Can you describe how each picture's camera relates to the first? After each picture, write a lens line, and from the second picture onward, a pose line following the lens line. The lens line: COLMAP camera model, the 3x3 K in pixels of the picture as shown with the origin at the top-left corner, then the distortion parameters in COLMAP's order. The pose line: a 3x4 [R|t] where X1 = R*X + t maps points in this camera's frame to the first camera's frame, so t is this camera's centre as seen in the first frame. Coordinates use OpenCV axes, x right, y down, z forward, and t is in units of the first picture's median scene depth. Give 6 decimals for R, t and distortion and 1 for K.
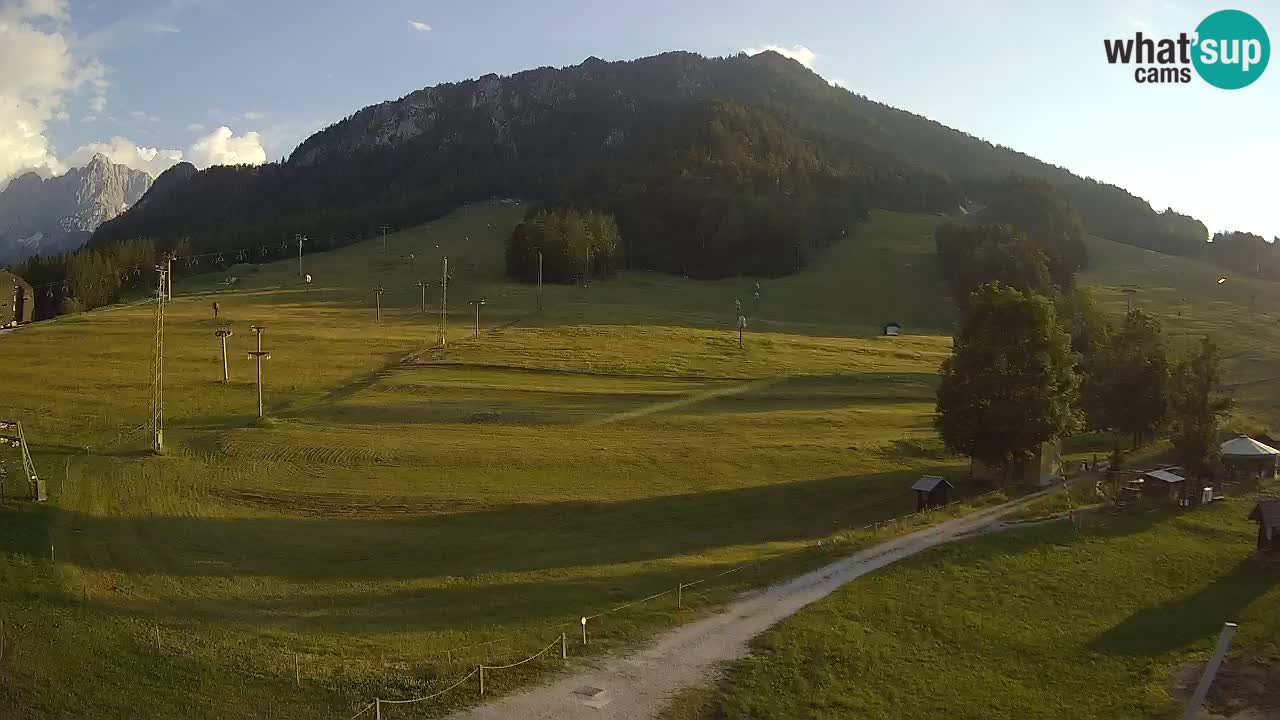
lens RADIAL K [[1969.1, 0, 640.0], [0, 1969.1, 360.0], [0, 0, 1]] dist [0.168041, 0.052888]
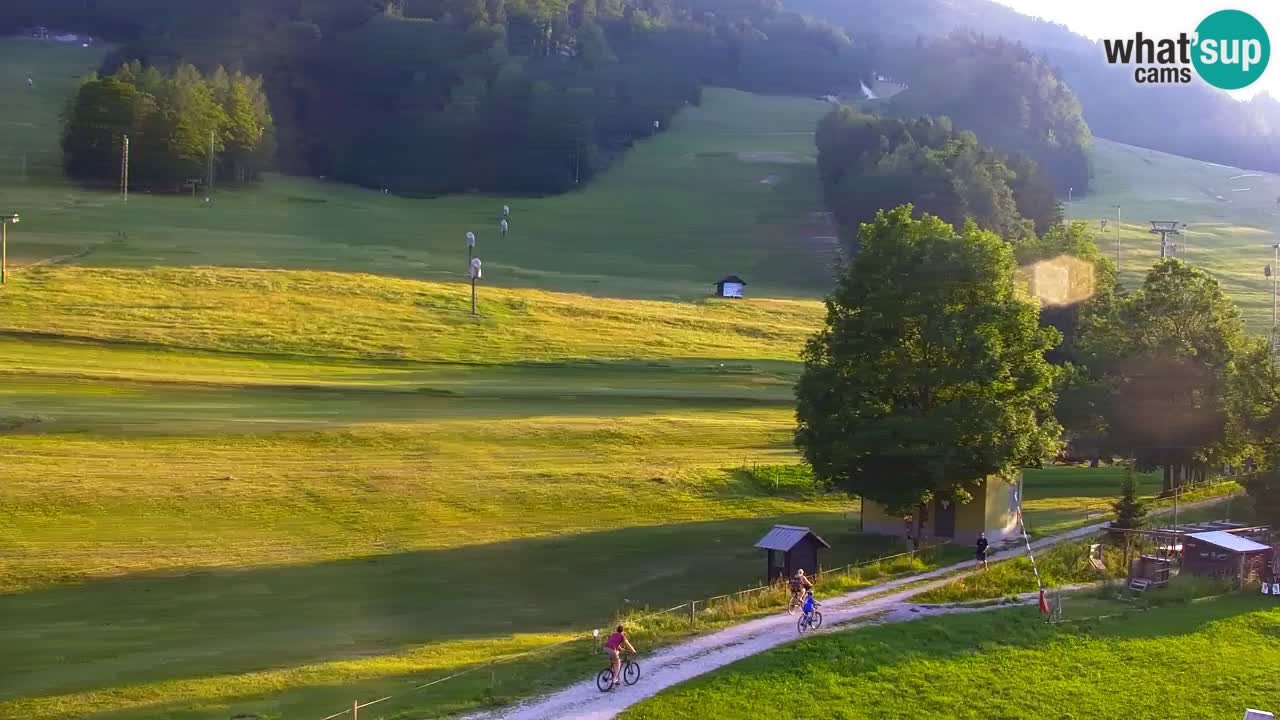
lens RADIAL K [[1969.1, 0, 640.0], [0, 1969.1, 360.0], [0, 0, 1]] dist [0.168041, 0.052888]
pose [[0.965605, 0.015335, 0.259560, -0.057495], [-0.019643, 0.999709, 0.014011, -0.000975], [-0.259270, -0.018627, 0.965625, 0.418033]]
